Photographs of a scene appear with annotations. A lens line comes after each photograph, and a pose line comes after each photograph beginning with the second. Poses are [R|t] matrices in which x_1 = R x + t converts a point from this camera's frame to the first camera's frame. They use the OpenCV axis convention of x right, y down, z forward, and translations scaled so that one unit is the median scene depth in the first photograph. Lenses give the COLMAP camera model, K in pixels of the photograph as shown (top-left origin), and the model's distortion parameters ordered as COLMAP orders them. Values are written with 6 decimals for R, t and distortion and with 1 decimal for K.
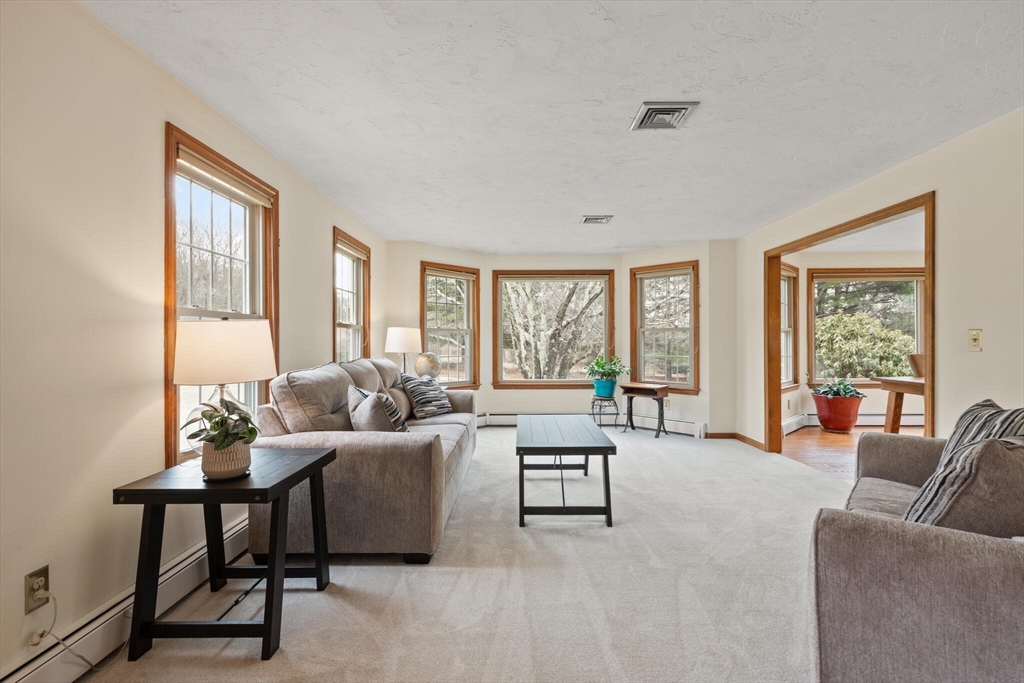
lens RADIAL K [[466.5, 0, 511.5], [0, 466.5, 344.6], [0, 0, 1]] dist [0.011294, -0.004704]
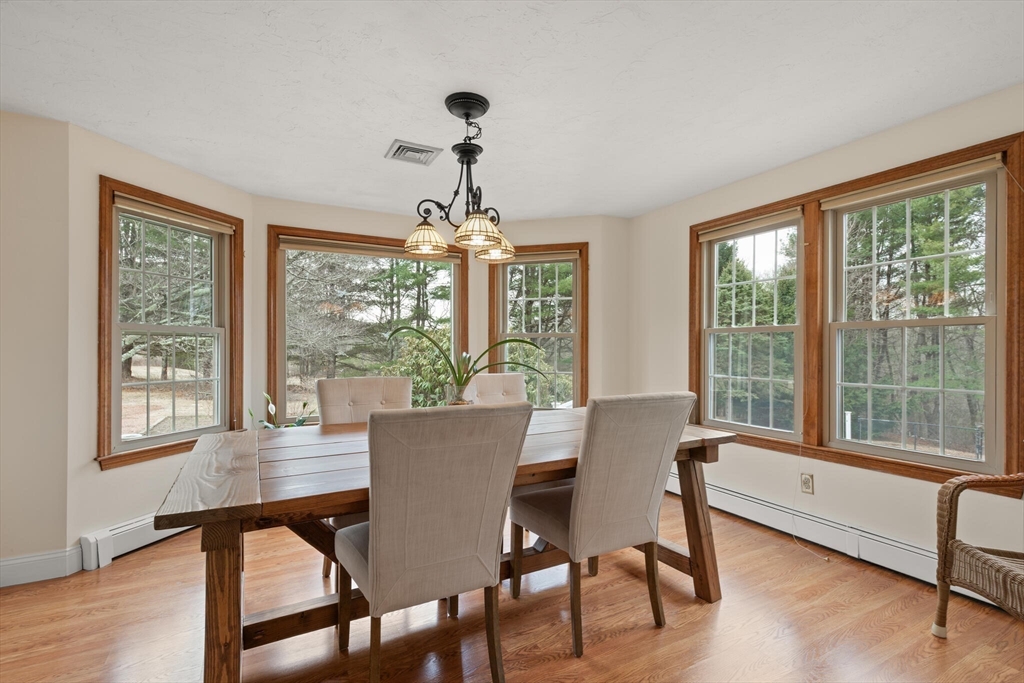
lens RADIAL K [[466.5, 0, 508.7], [0, 466.5, 347.2], [0, 0, 1]] dist [0.011294, -0.004704]
pose [[0.881878, 0.005059, 0.471451, 0.638330], [-0.001705, 0.999970, -0.007543, -0.009289], [-0.471475, 0.005848, 0.881860, 0.366912]]
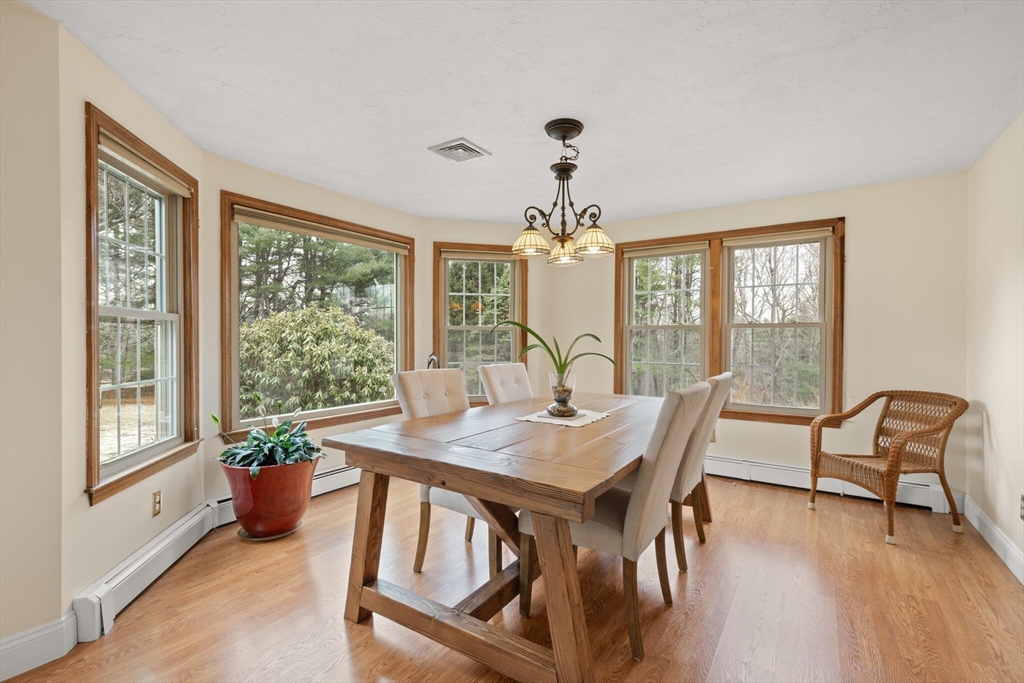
lens RADIAL K [[466.5, 0, 512.5], [0, 466.5, 343.6], [0, 0, 1]] dist [0.011294, -0.004704]
pose [[0.552392, 0.000988, 0.833584, 0.410954], [-0.001320, 0.999999, -0.000310, -0.008609], [-0.833583, -0.000929, 0.552393, 0.507319]]
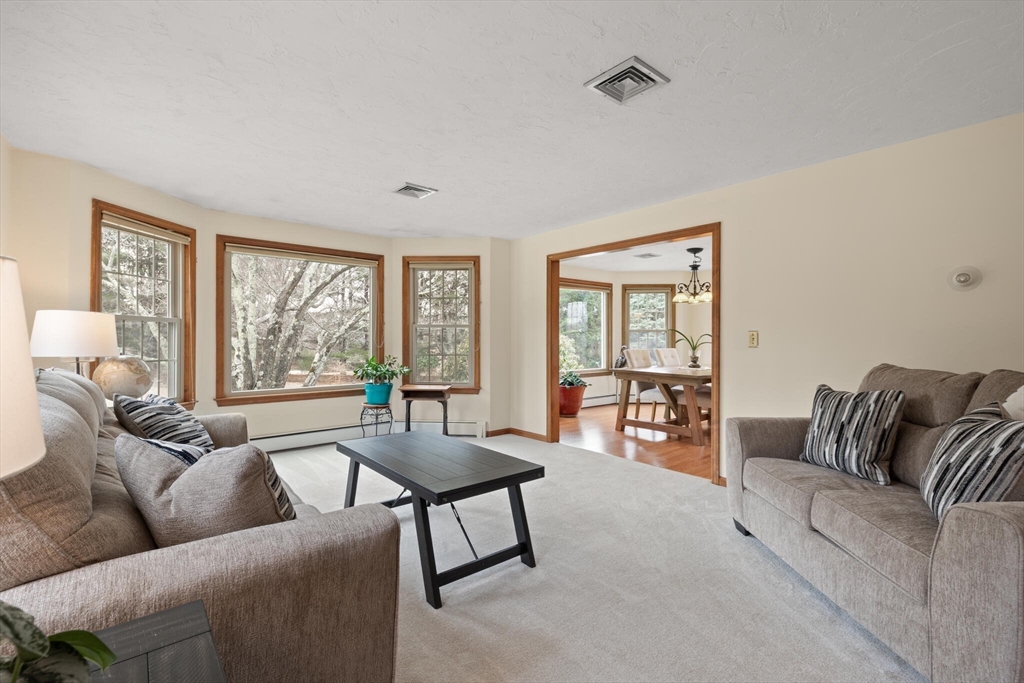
lens RADIAL K [[466.5, 0, 518.4], [0, 466.5, 339.5], [0, 0, 1]] dist [0.011294, -0.004704]
pose [[0.755311, 0.003364, 0.655357, -0.161617], [-0.000470, 0.999989, -0.004592, -0.000959], [-0.655366, 0.003160, 0.755305, 0.189286]]
